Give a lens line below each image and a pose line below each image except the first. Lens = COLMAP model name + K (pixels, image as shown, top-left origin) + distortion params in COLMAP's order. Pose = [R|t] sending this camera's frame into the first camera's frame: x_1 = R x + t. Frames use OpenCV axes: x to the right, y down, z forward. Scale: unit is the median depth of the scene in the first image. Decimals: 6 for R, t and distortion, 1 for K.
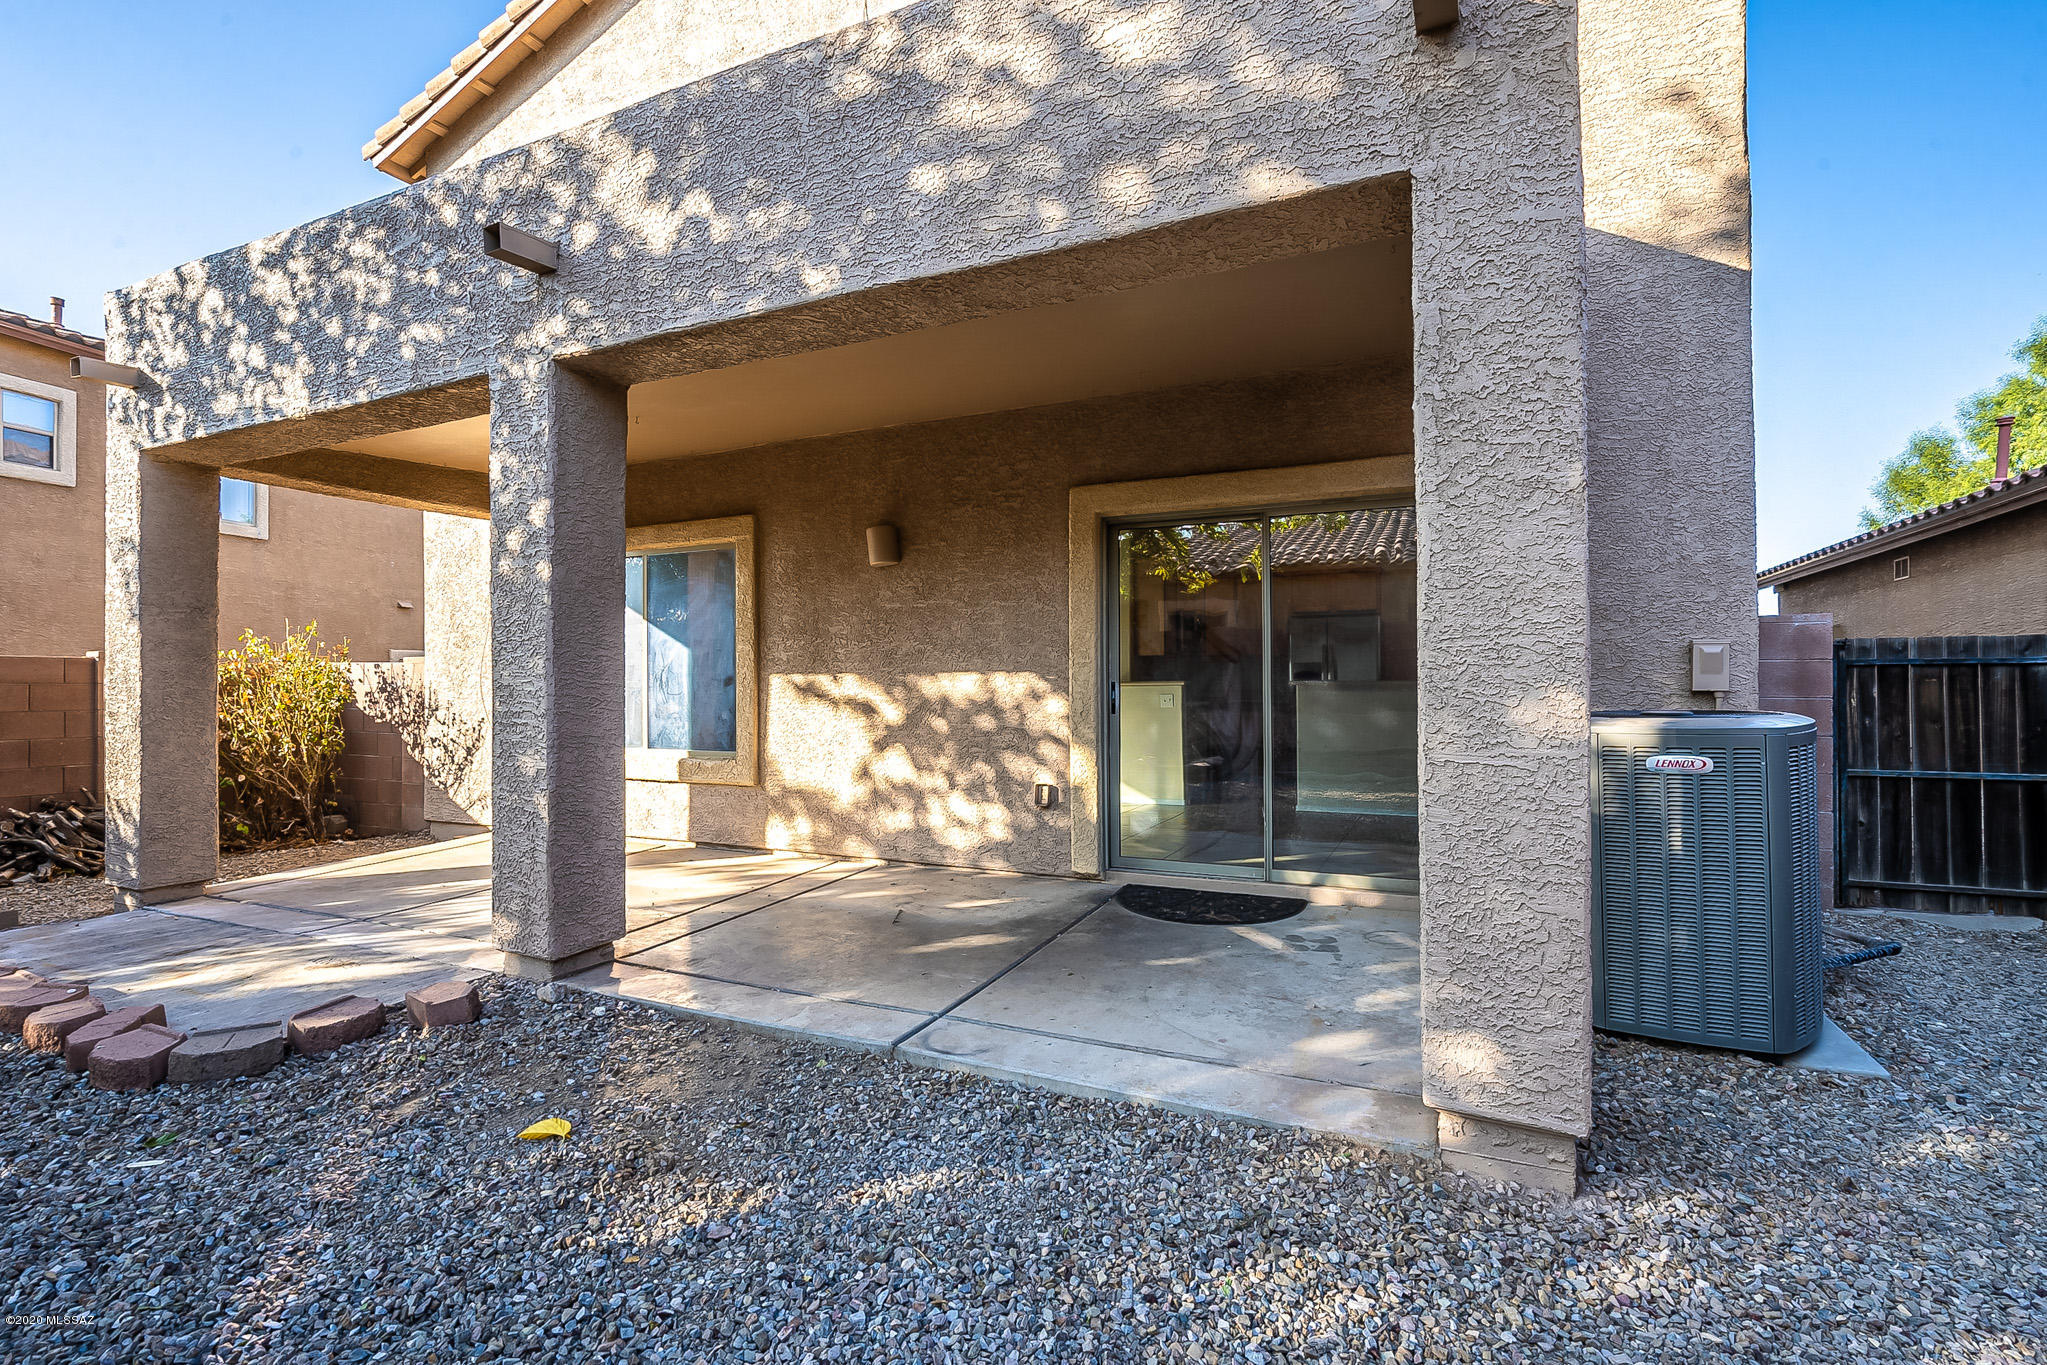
lens RADIAL K [[973.8, 0, 980.0], [0, 973.8, 678.9], [0, 0, 1]] dist [-0.001192, 0.000106]
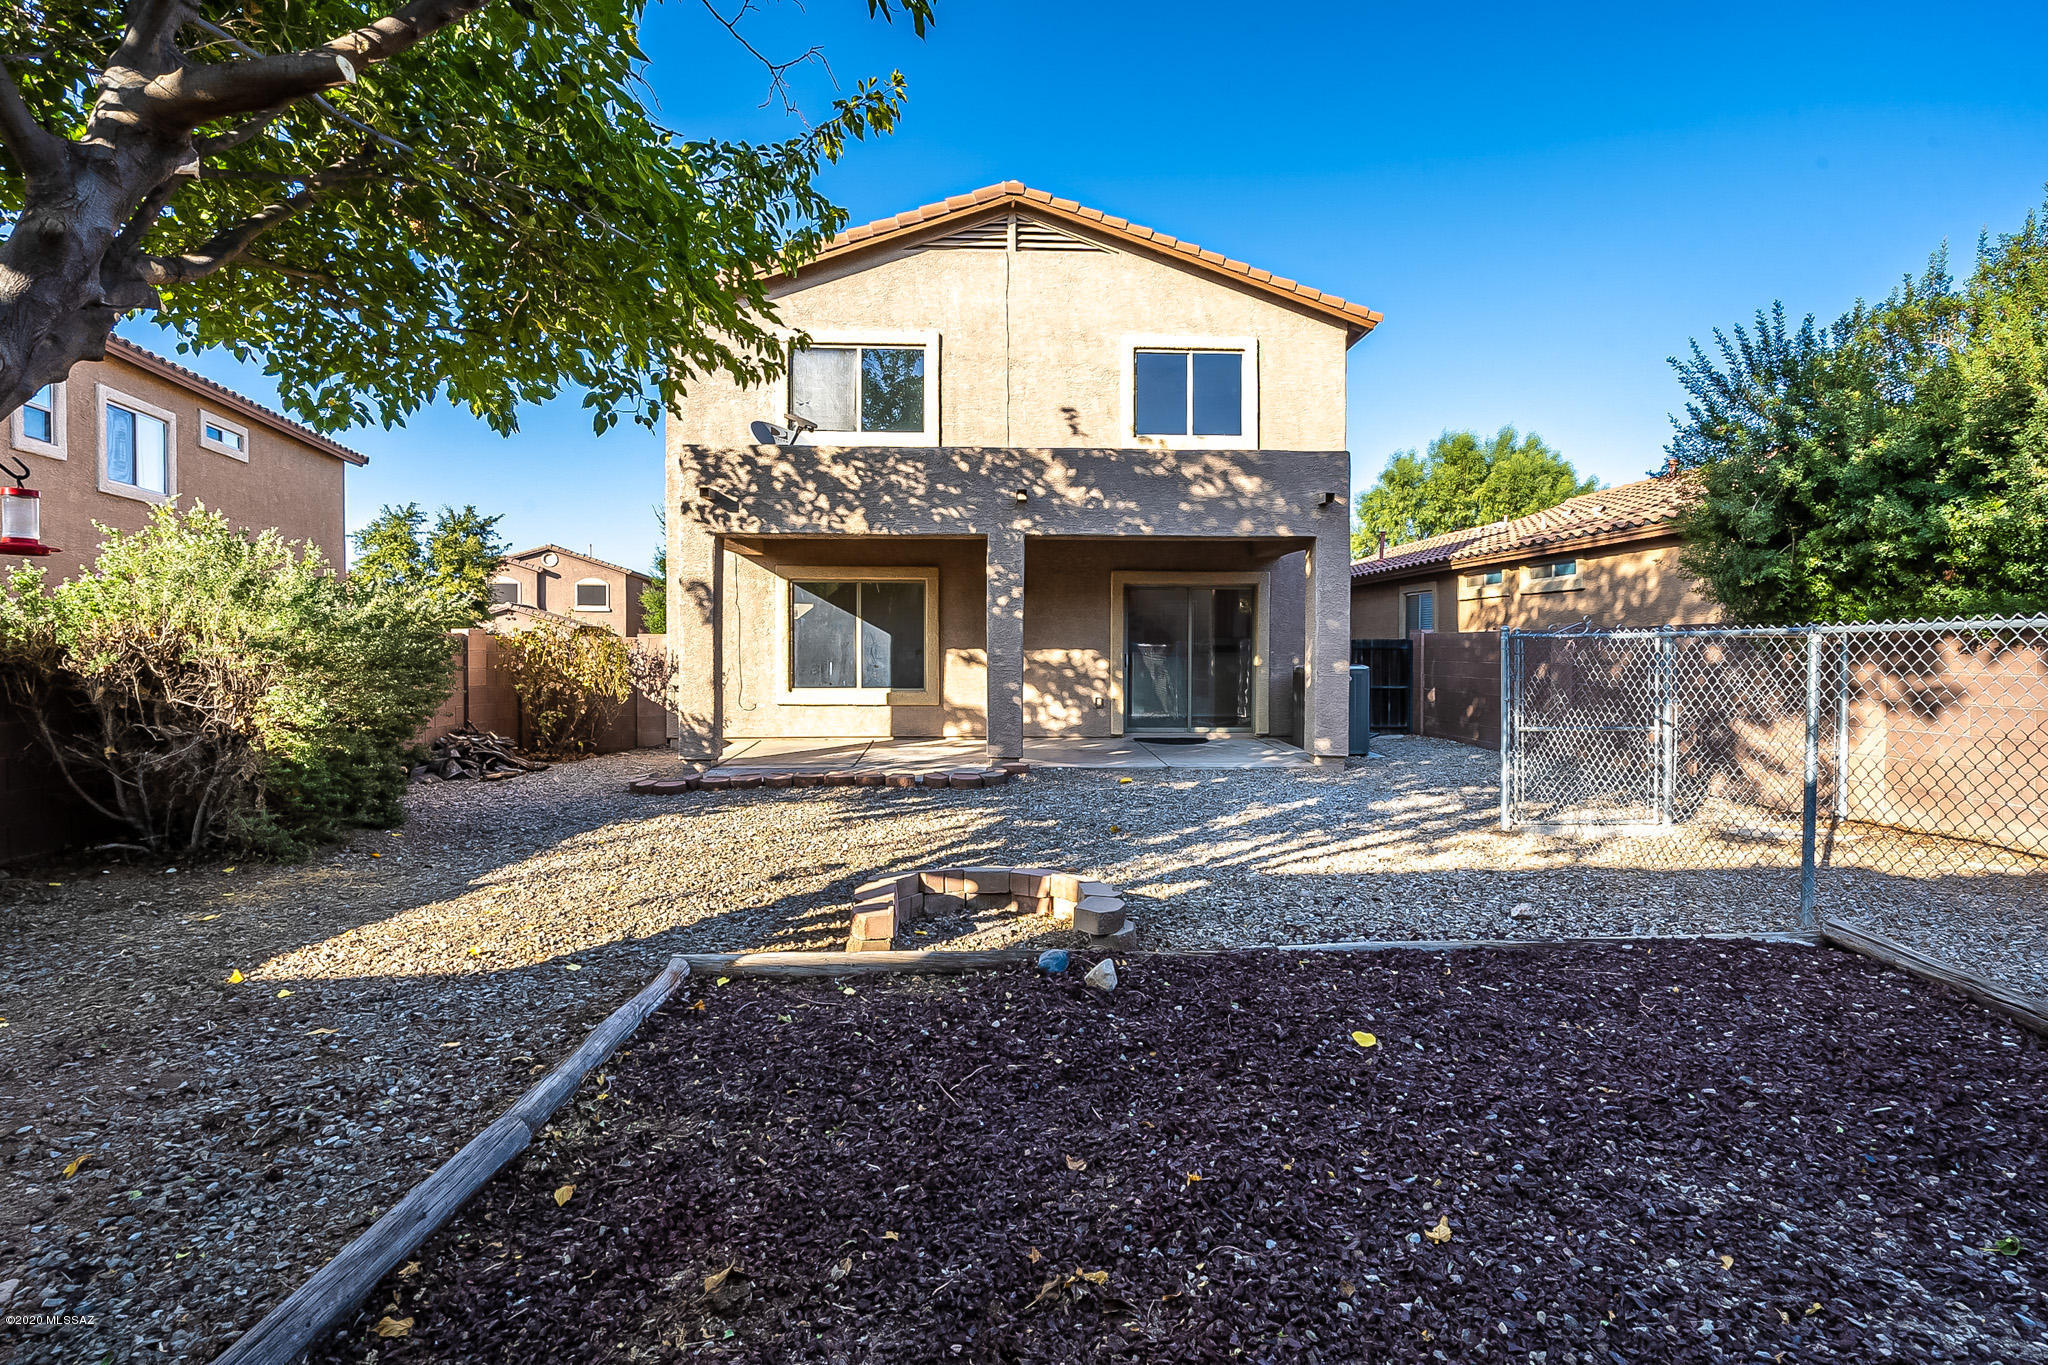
lens RADIAL K [[963.1, 0, 1019.7], [0, 963.1, 677.1], [0, 0, 1]] dist [0.000332, 0.000274]
pose [[0.883689, -0.009564, 0.467976, -1.249192], [-0.007417, 0.999380, 0.034432, -0.021664], [-0.468015, -0.033898, 0.883070, -0.993412]]
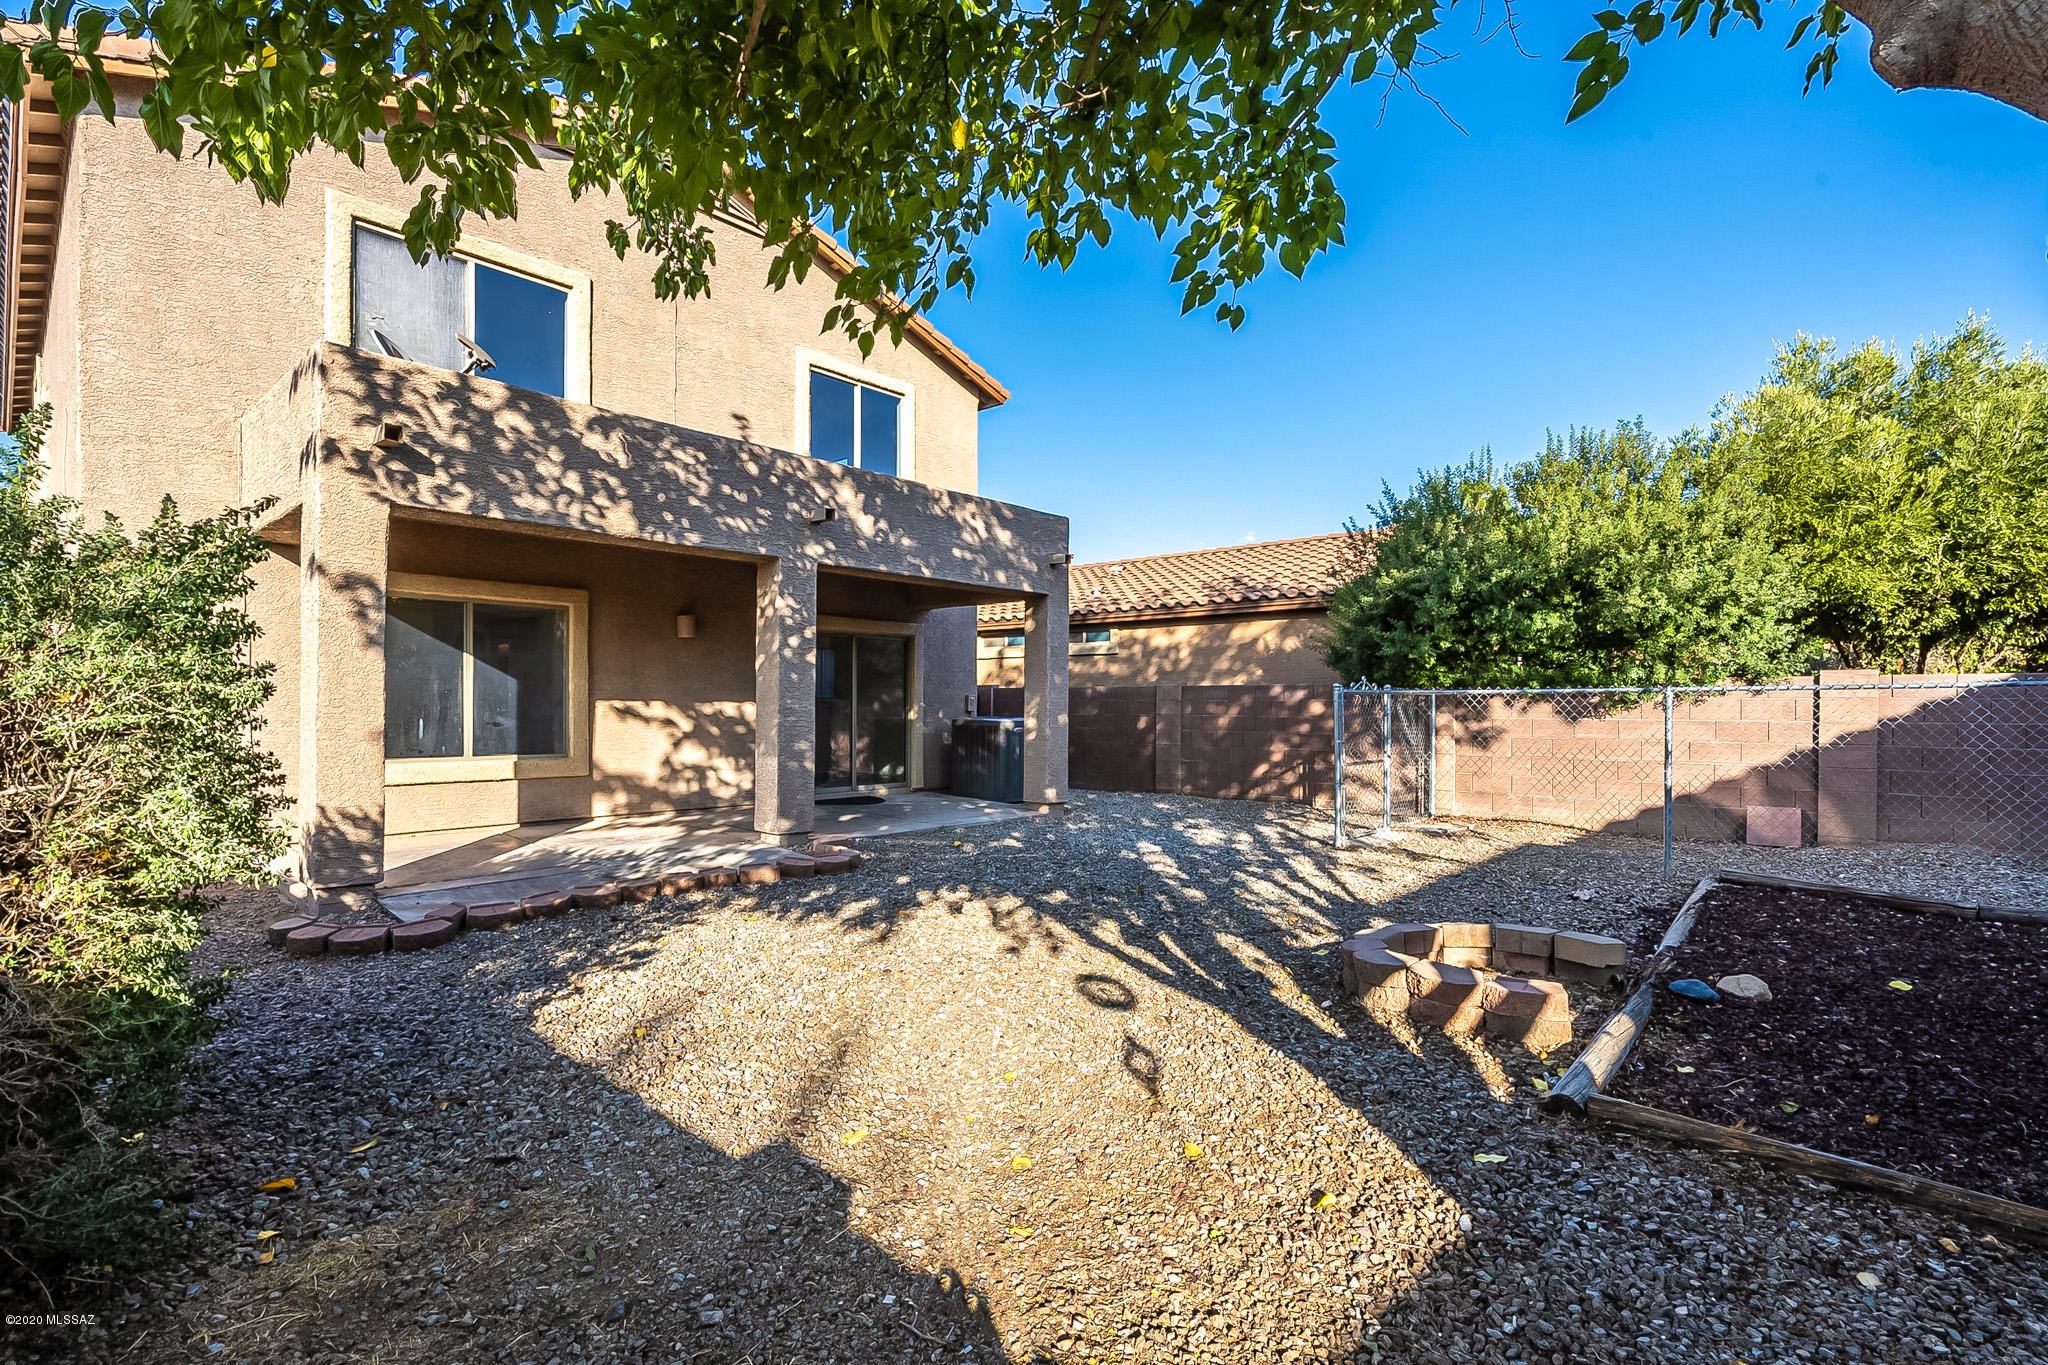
lens RADIAL K [[963.3, 0, 1001.8], [0, 963.3, 718.6], [0, 0, 1]] dist [0.041723, 0.000303]
pose [[0.291752, -0.004746, 0.956482, -1.801080], [-0.012691, 0.999880, 0.008833, 0.001998], [-0.956410, -0.014716, 0.291657, -0.044221]]
